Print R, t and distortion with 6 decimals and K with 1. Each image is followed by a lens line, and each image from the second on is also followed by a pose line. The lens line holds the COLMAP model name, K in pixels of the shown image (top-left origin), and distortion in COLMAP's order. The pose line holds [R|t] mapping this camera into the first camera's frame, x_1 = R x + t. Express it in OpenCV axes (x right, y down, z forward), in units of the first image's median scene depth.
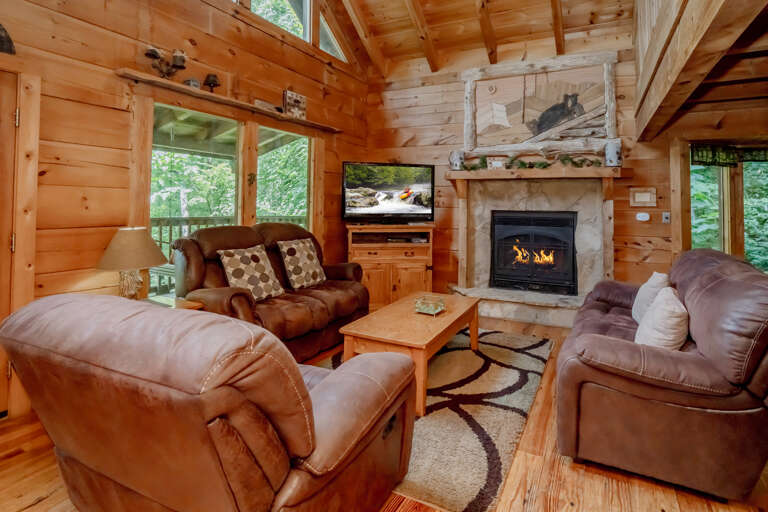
lens RADIAL K [[371.3, 0, 430.0], [0, 371.3, 176.5], [0, 0, 1]] dist [-0.066926, 0.000148]
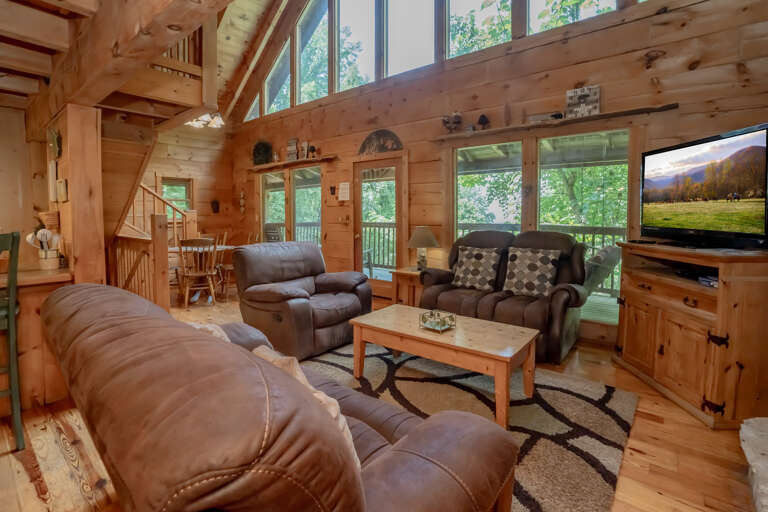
lens RADIAL K [[360.5, 0, 371.7], [0, 360.5, 231.7], [0, 0, 1]] dist [-0.048316, 0.000163]
pose [[-0.271364, 0.025153, -0.962148, 0.694088], [0.052087, 0.998577, 0.011415, 0.094945], [0.961066, -0.047018, -0.272288, 0.861724]]
